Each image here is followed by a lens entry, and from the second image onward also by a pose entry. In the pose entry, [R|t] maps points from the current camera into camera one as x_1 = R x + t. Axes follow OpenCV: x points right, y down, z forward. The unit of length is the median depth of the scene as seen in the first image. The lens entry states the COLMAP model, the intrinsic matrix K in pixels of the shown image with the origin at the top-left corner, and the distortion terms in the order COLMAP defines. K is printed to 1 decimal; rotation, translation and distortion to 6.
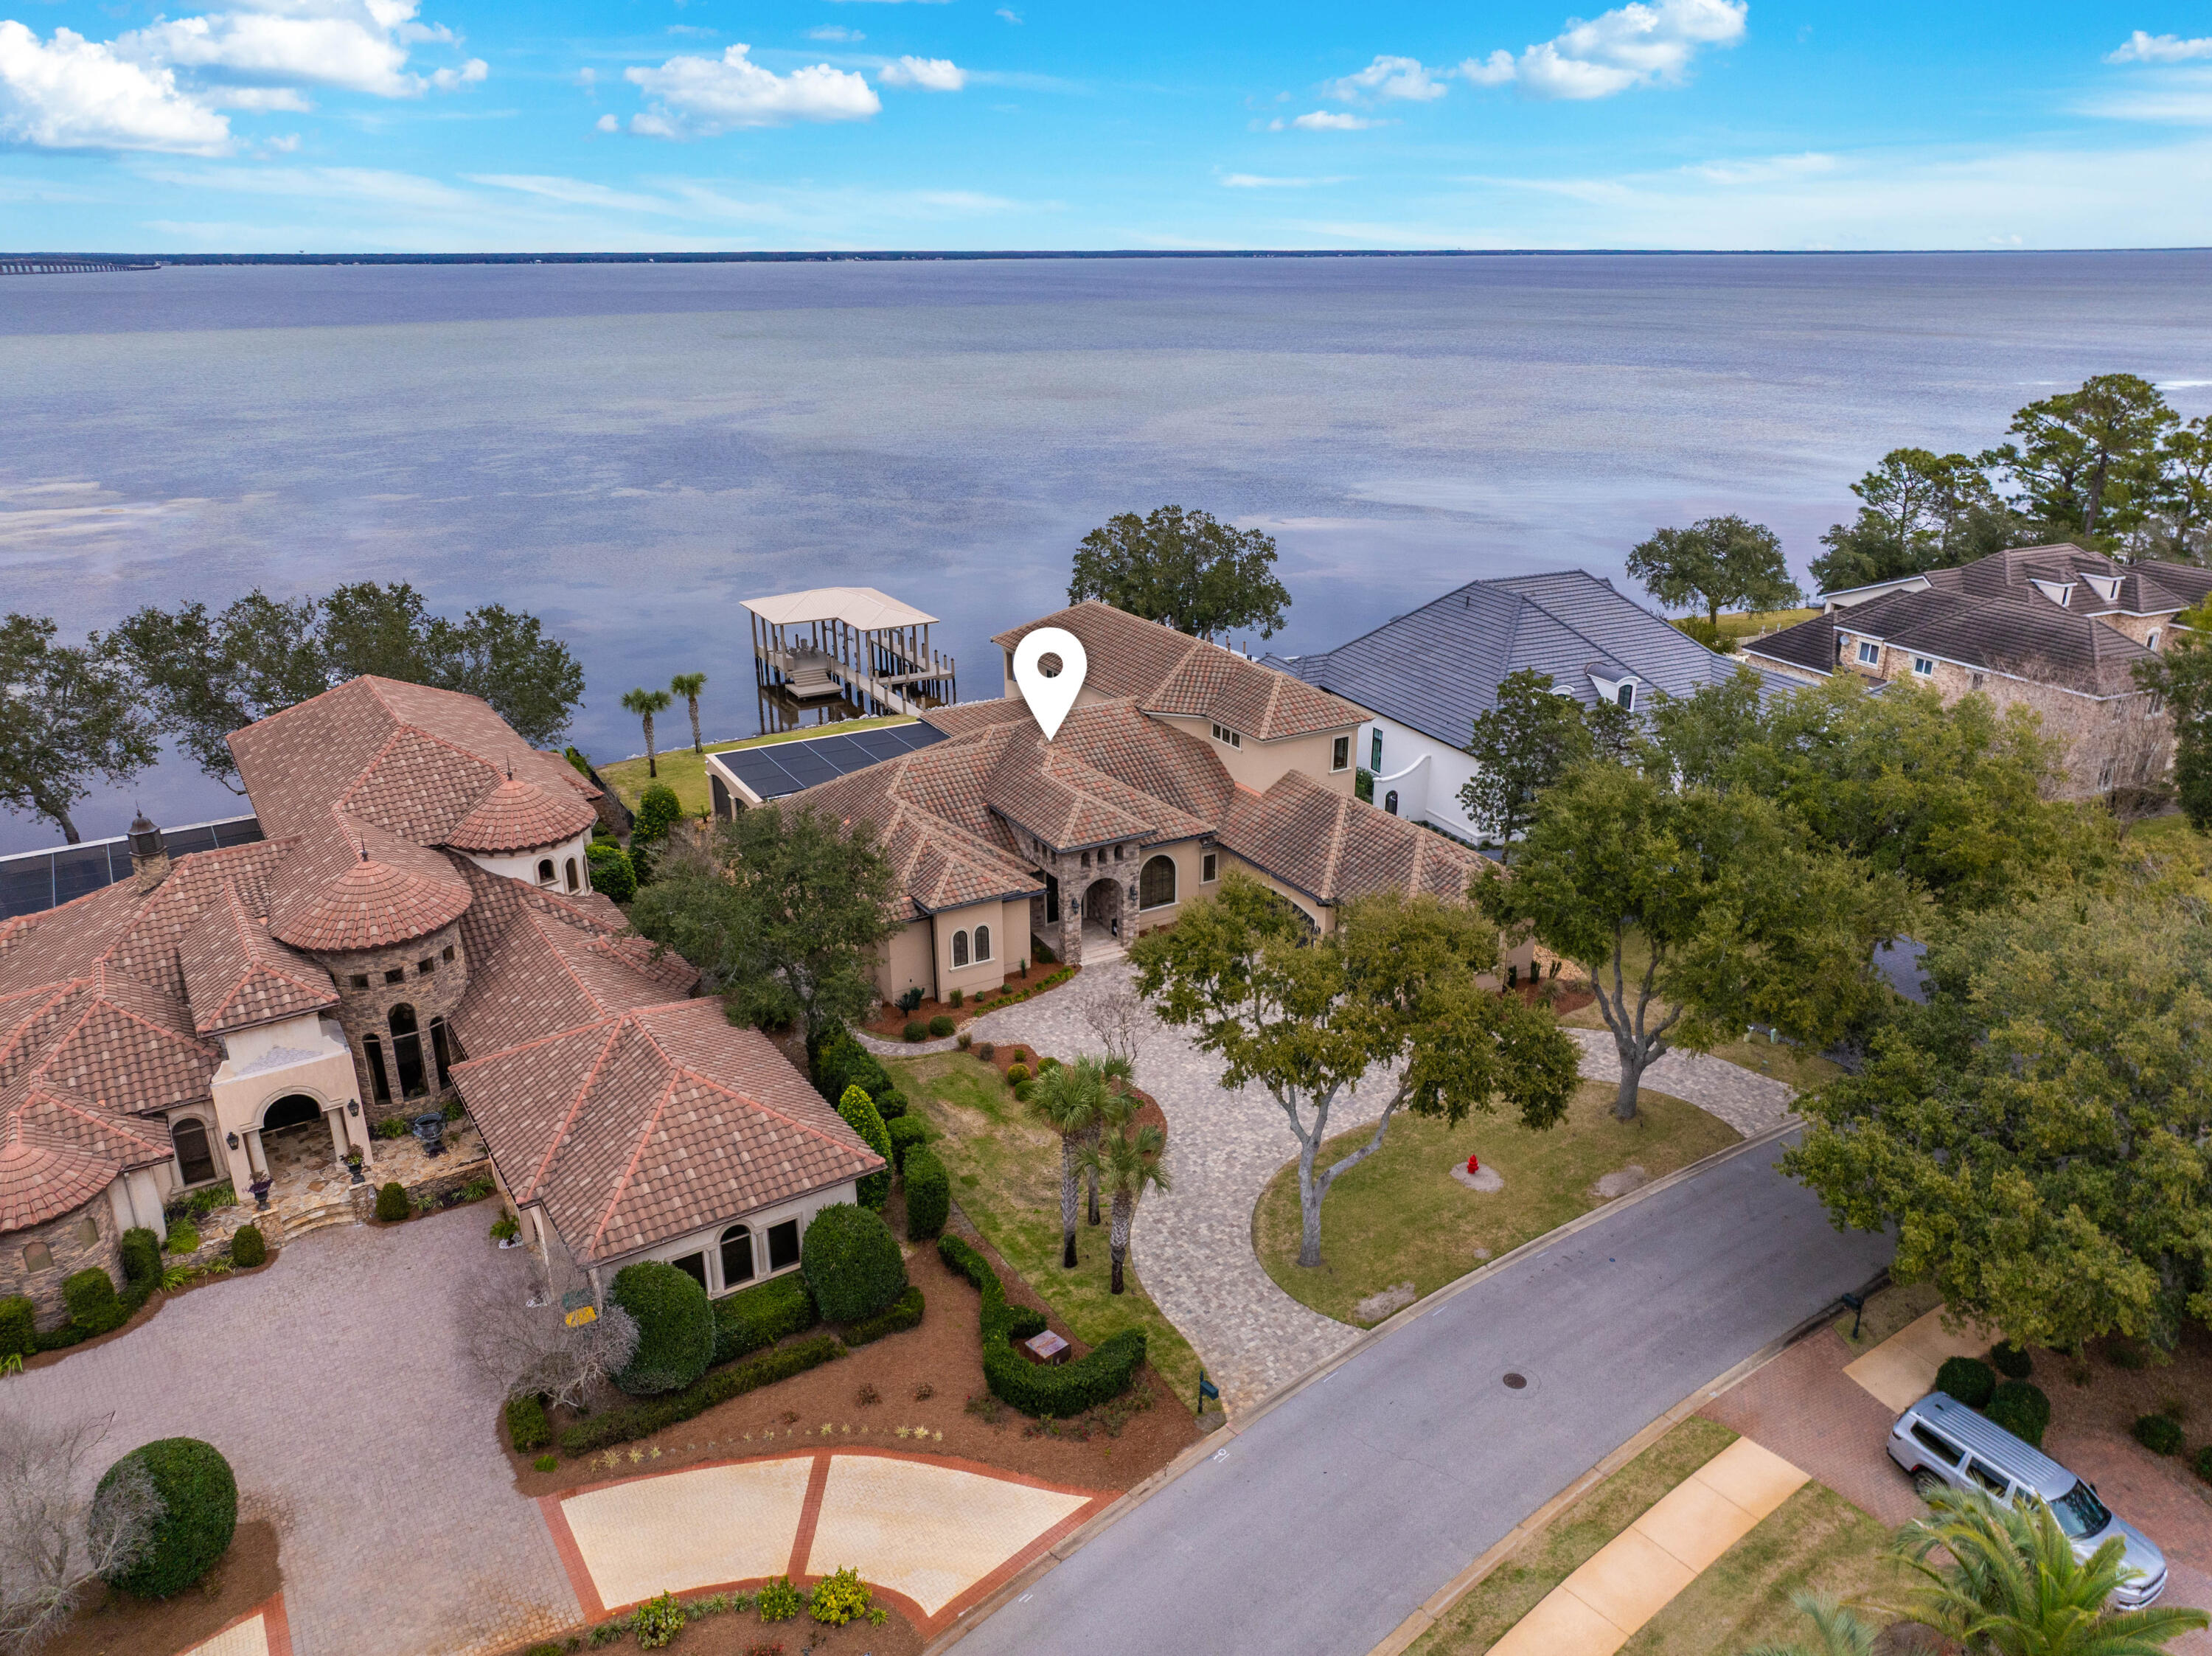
lens RADIAL K [[1552.4, 0, 1092.6], [0, 1552.4, 825.6], [0, 0, 1]] dist [0.003689, 0.005216]
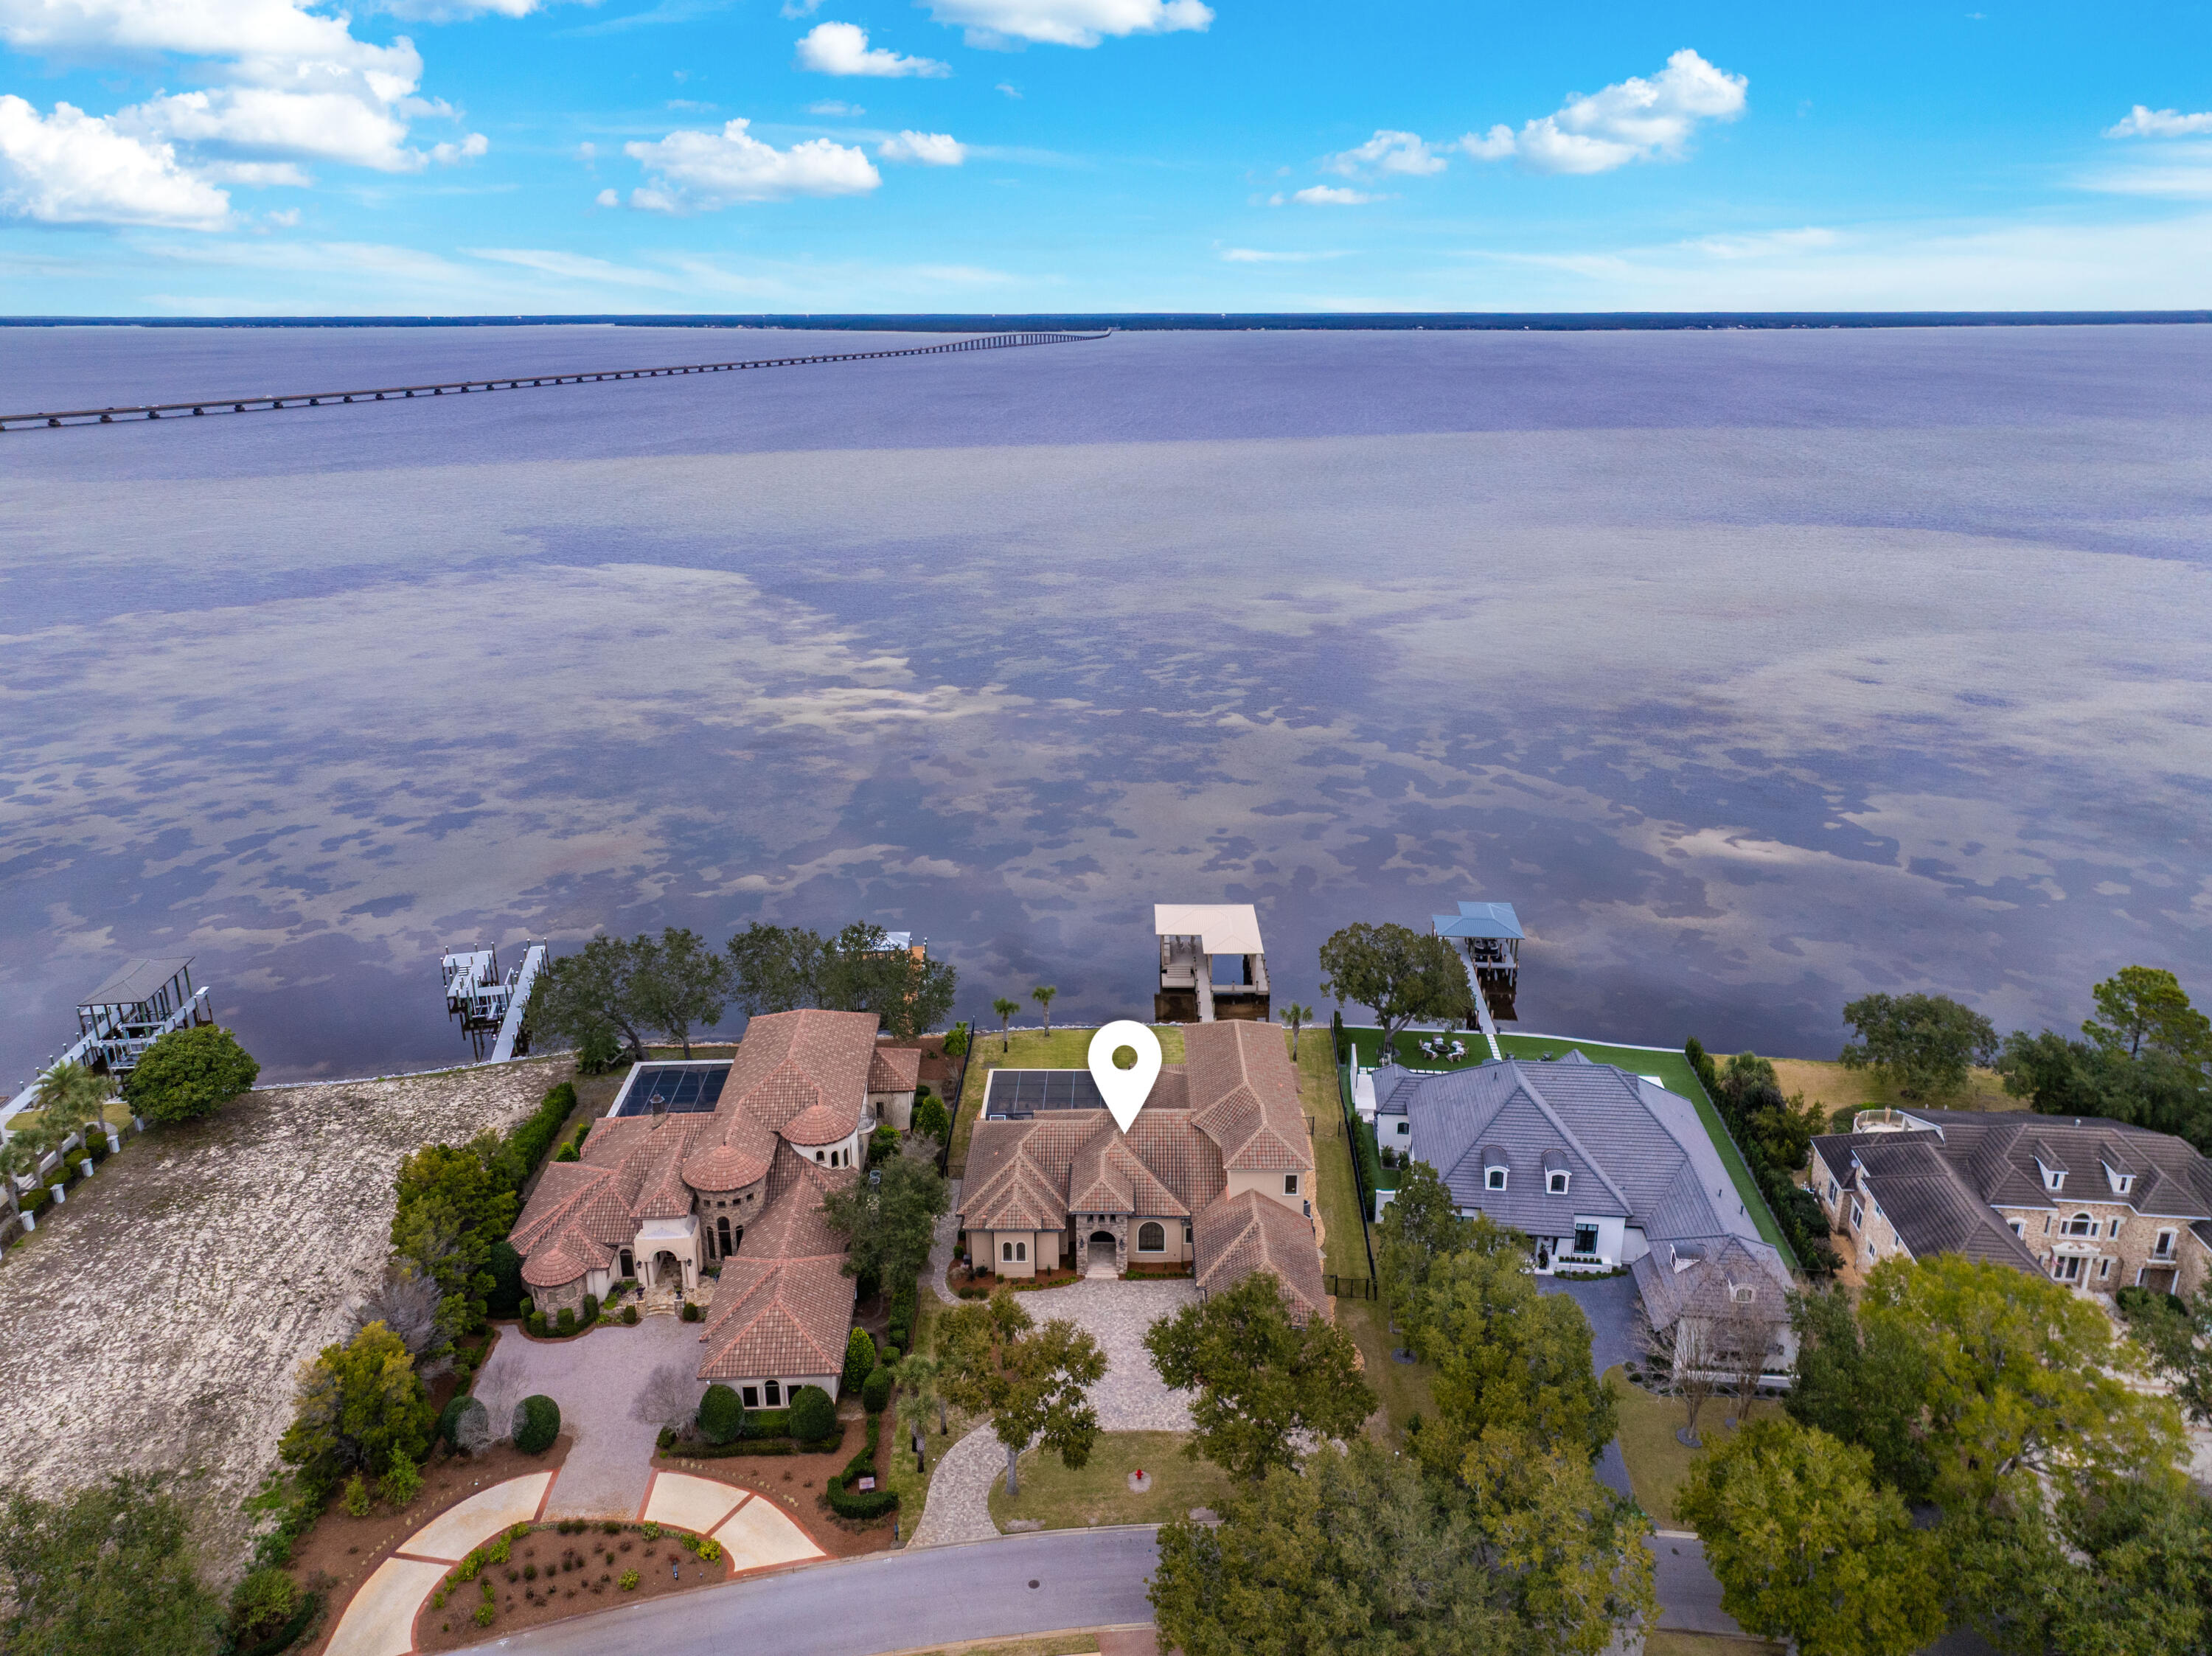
lens RADIAL K [[1552.4, 0, 1101.2], [0, 1552.4, 838.9], [0, 0, 1]] dist [0.003689, 0.005216]
pose [[0.860406, 0.167672, -0.481237, 1.013220], [-0.172871, 0.984361, 0.033892, -0.601485], [0.479393, 0.054031, 0.875935, -0.696694]]
